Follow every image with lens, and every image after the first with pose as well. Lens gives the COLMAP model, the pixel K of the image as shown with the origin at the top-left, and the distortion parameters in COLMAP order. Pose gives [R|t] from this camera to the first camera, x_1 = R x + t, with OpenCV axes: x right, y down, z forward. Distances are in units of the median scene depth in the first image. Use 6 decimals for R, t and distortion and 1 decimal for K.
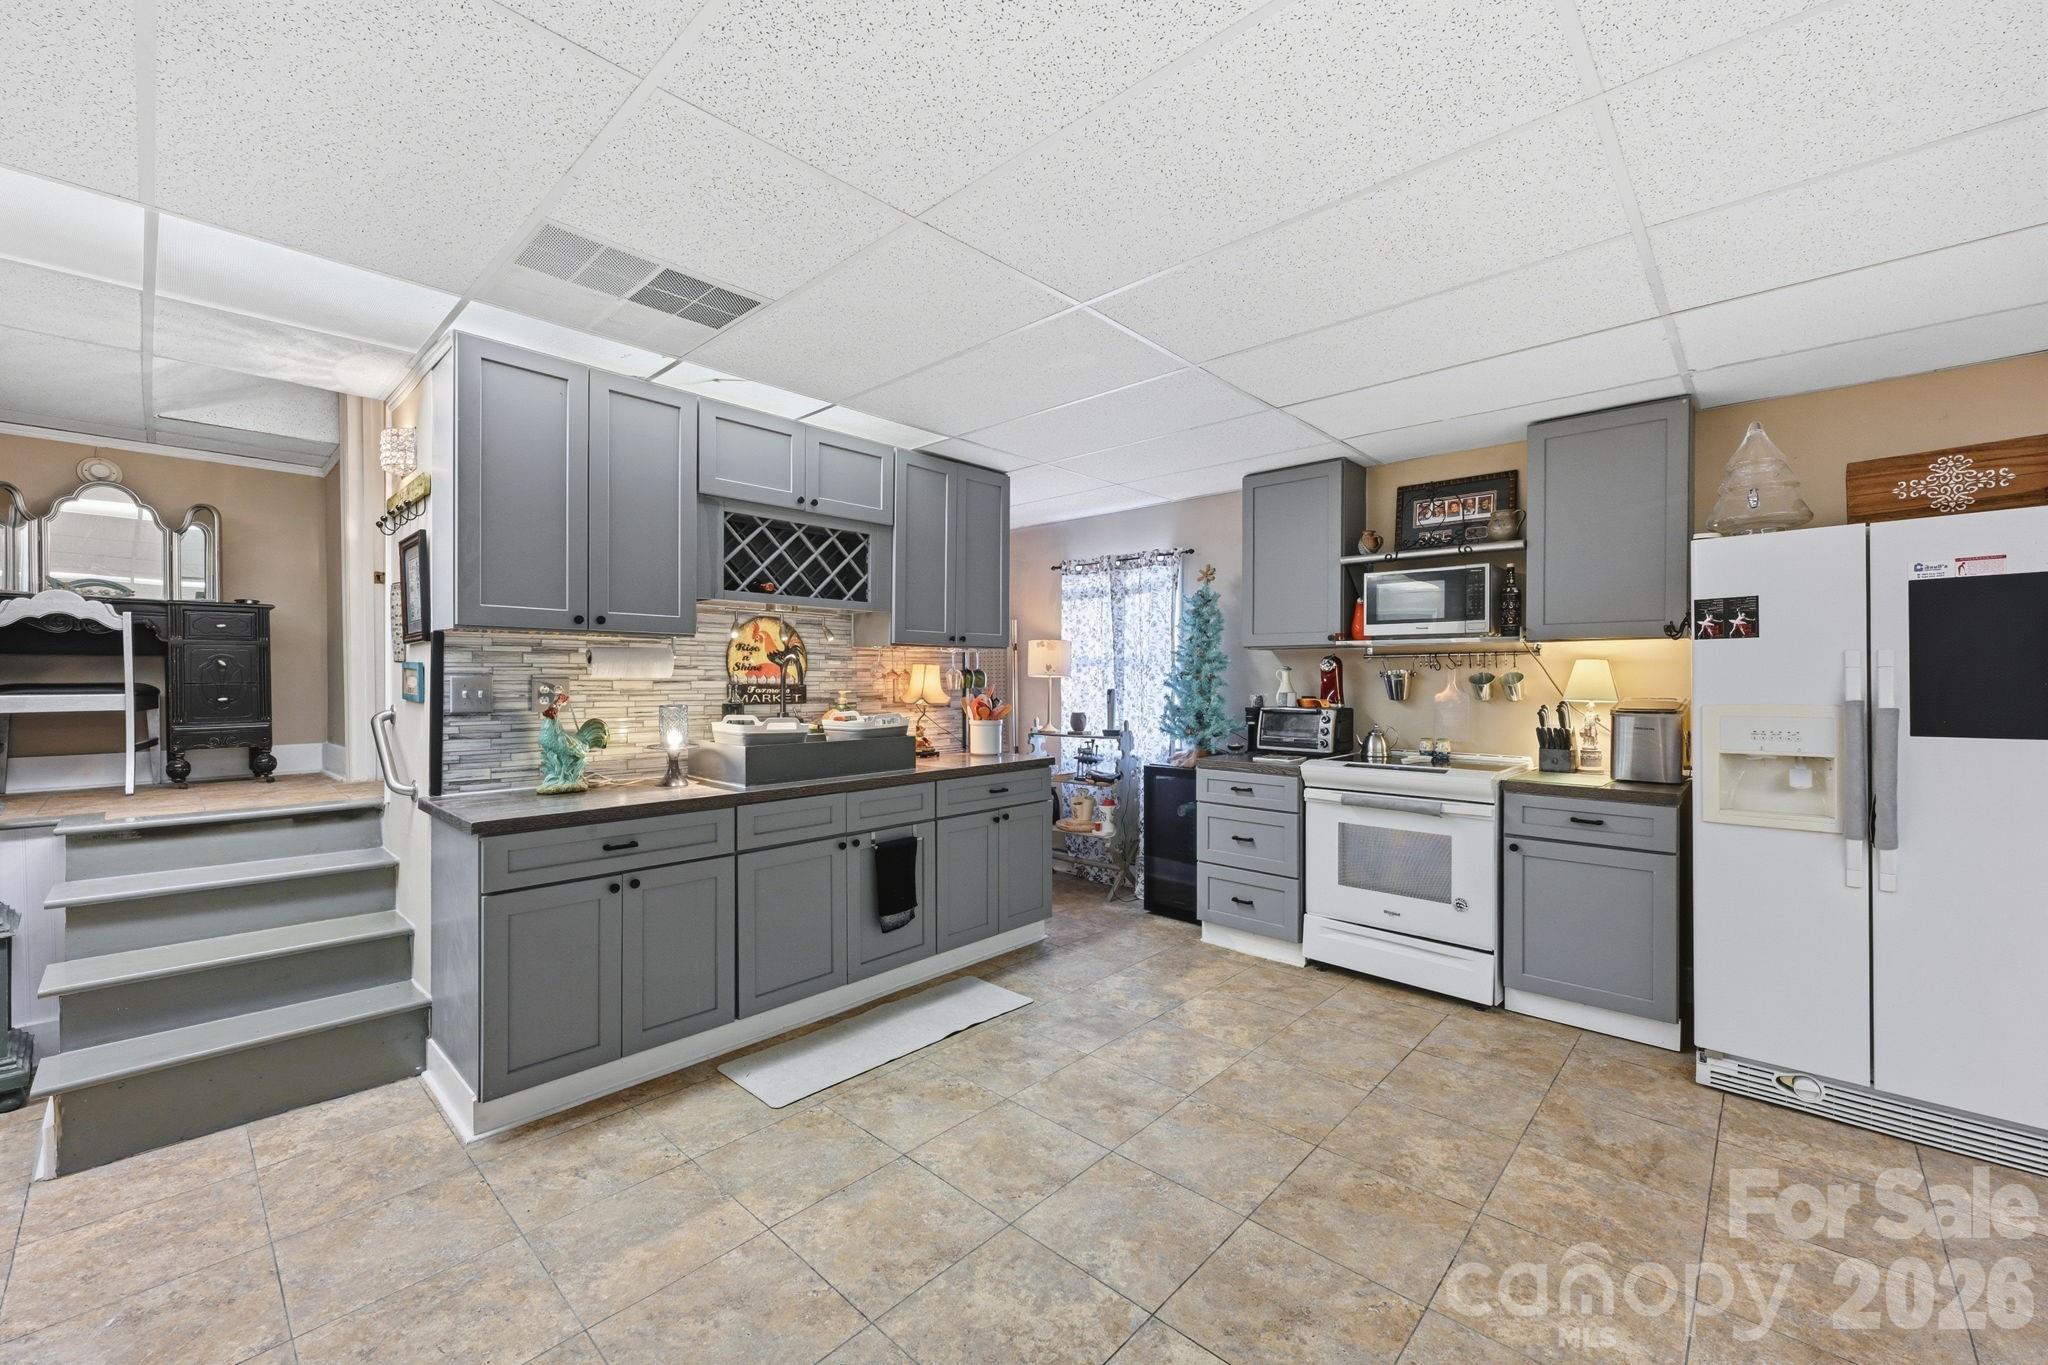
lens RADIAL K [[805.3, 0, 1022.4], [0, 805.3, 688.4], [0, 0, 1]] dist [0.001968, 0.000006]
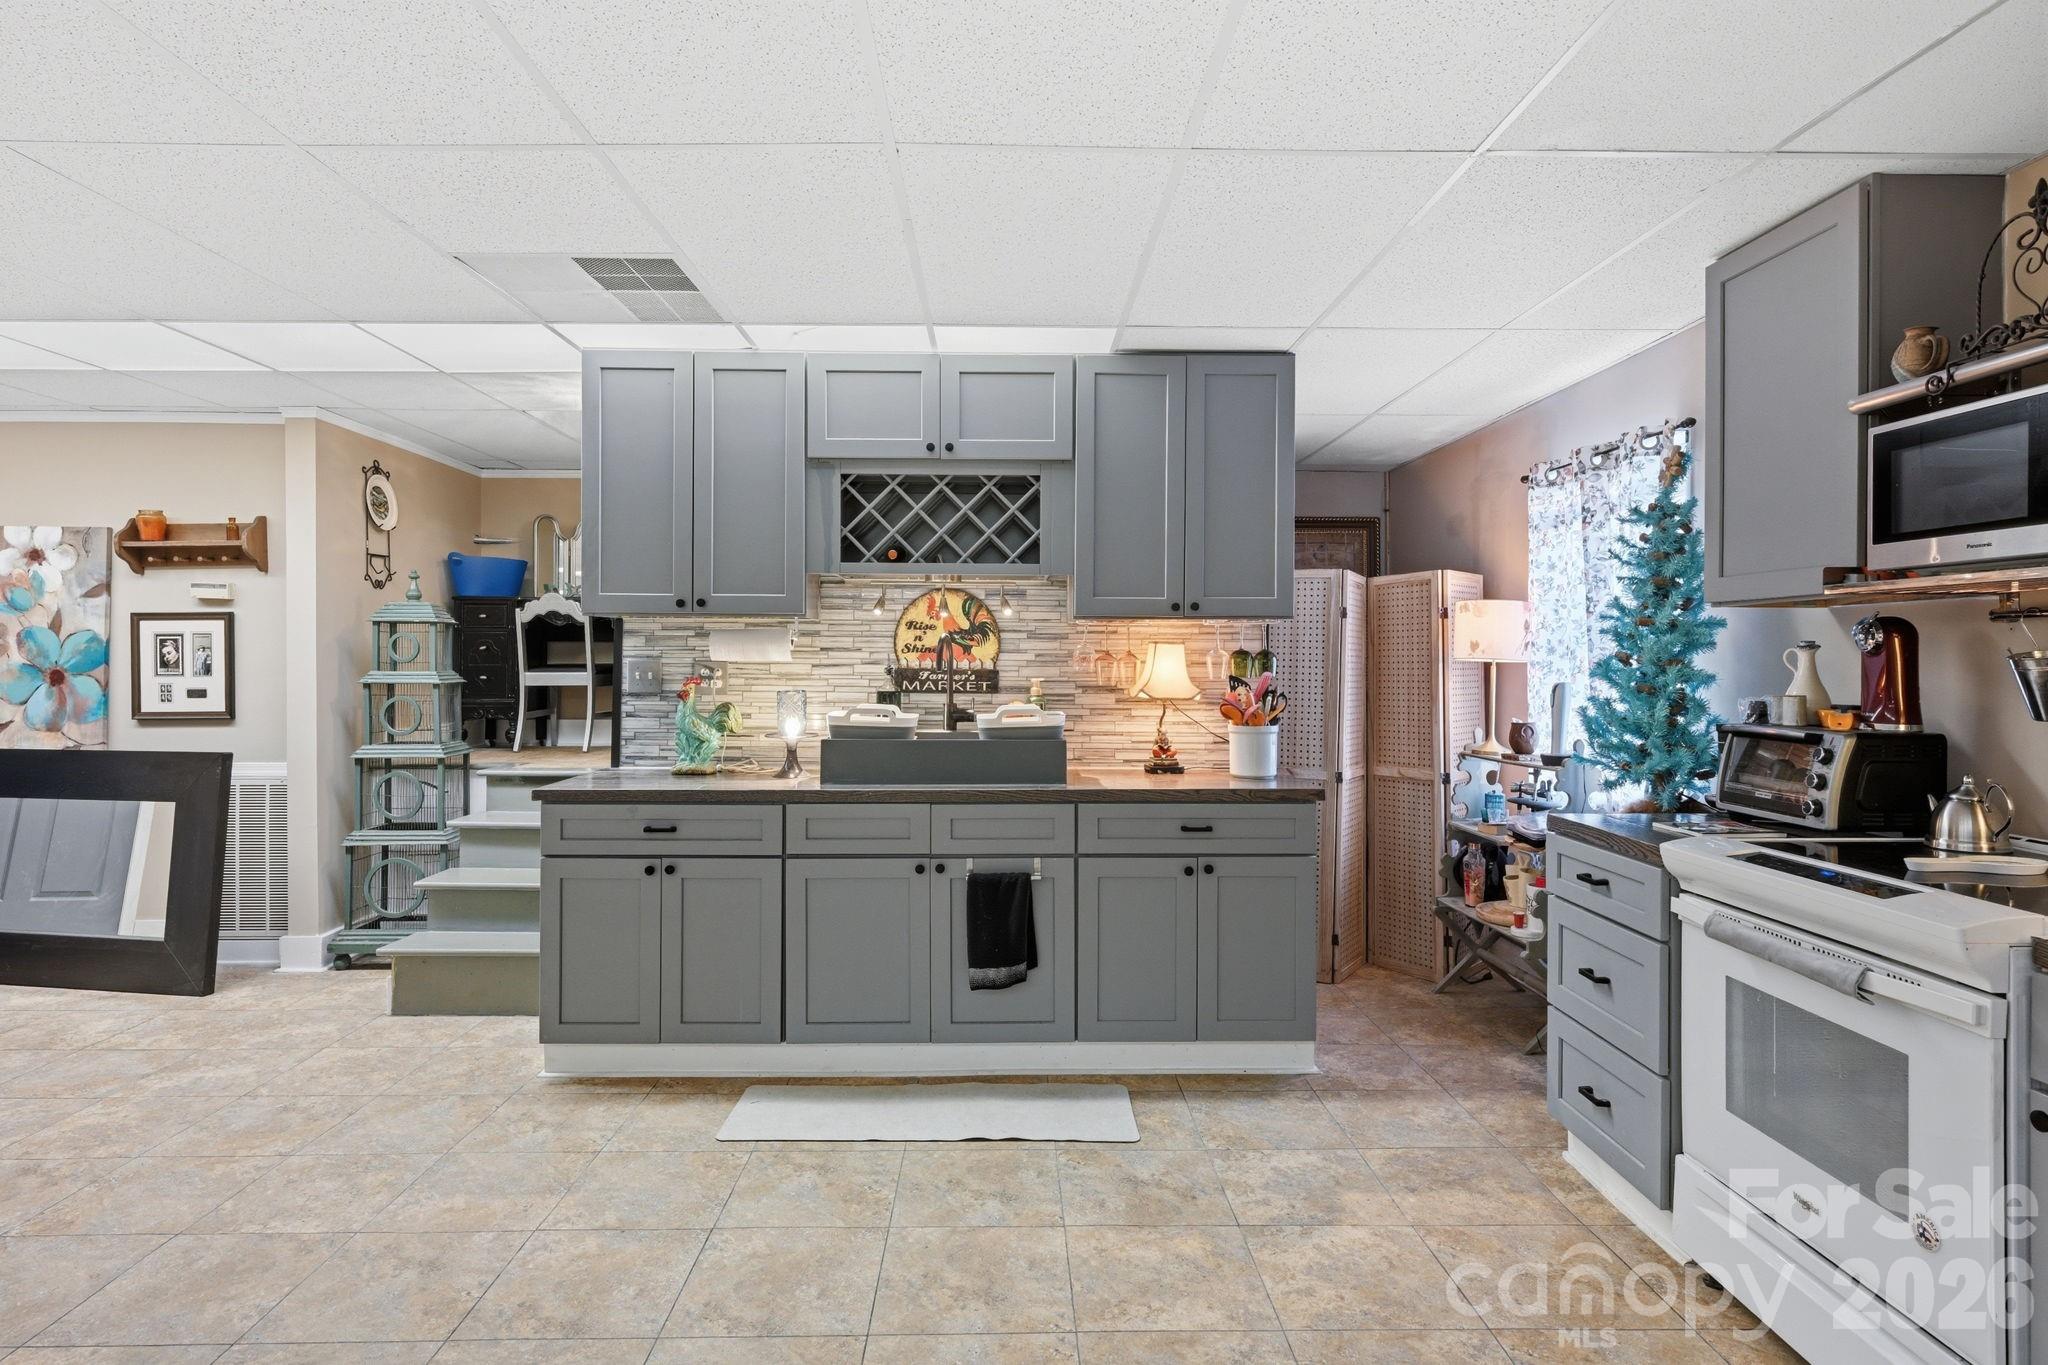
lens RADIAL K [[1094.9, 0, 1025.1], [0, 1094.9, 661.8], [0, 0, 1]] dist [-0.001224, 0.000847]
pose [[0.701213, 0.003435, -0.712943, 0.606350], [-0.012629, 0.999891, -0.007604, -0.005582], [0.712839, 0.014336, 0.701181, 0.286762]]
